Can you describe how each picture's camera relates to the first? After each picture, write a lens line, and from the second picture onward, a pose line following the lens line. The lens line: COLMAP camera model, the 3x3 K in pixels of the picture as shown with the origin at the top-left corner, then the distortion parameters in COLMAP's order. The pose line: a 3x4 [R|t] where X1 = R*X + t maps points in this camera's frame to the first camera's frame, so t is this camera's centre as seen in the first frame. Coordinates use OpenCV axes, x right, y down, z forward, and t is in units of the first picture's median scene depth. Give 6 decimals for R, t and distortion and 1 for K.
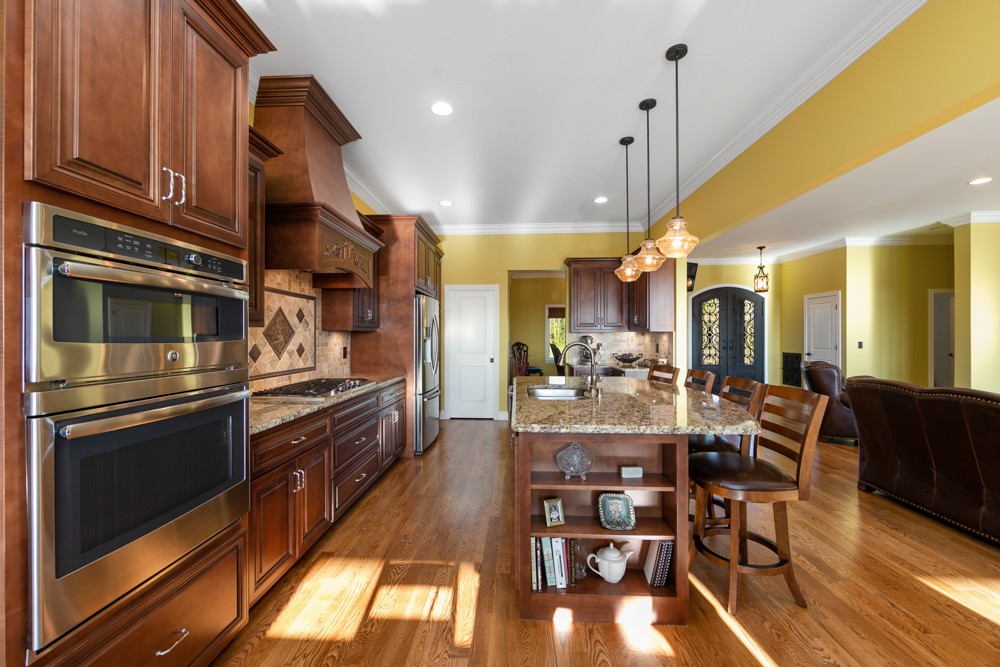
lens RADIAL K [[390.0, 0, 489.8], [0, 390.0, 336.6], [0, 0, 1]] dist [0.000587, 0.000227]
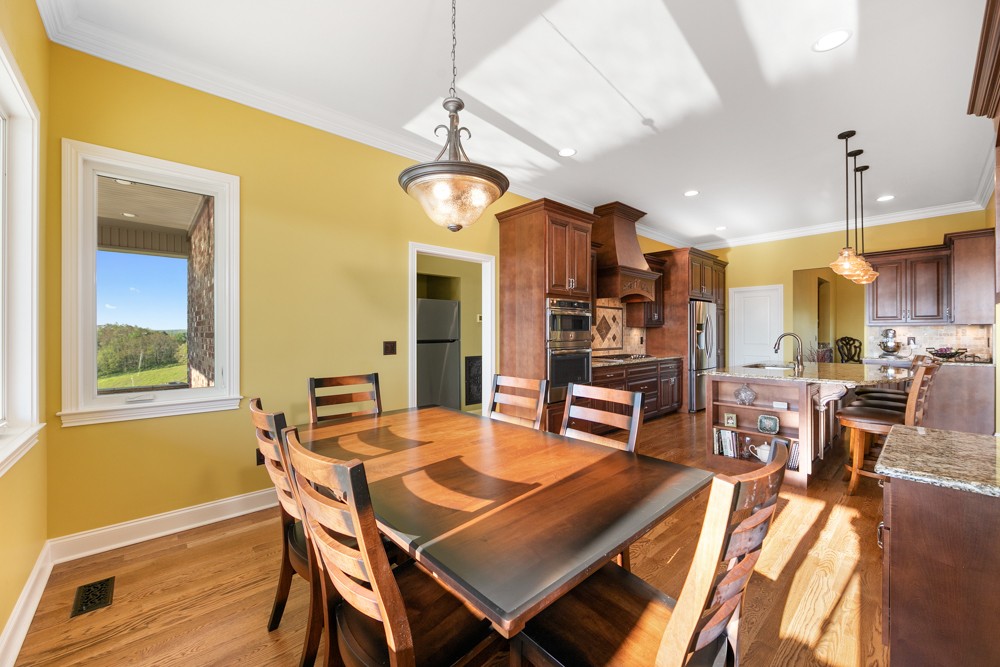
lens RADIAL K [[391.3, 0, 499.8], [0, 391.3, 332.3], [0, 0, 1]] dist [0.000529, -0.000035]
pose [[0.718642, -0.000715, -0.695380, 0.425993], [0.000670, 1.000000, -0.000335, 0.009832], [0.695380, -0.000225, 0.718642, -0.728487]]
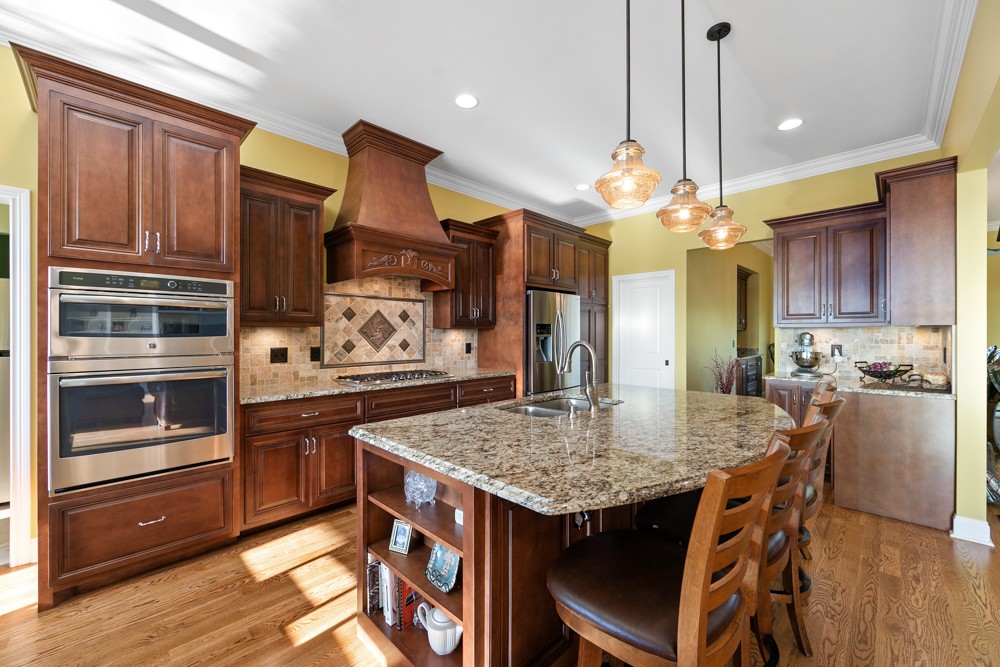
lens RADIAL K [[392.0, 0, 500.0], [0, 392.0, 333.5], [0, 0, 1]] dist [-0.001032, -0.000238]
pose [[0.749984, 0.001370, -0.661454, 0.556546], [-0.001254, 0.999999, 0.000649, -0.001526], [0.661455, 0.000342, 0.749985, 0.300732]]
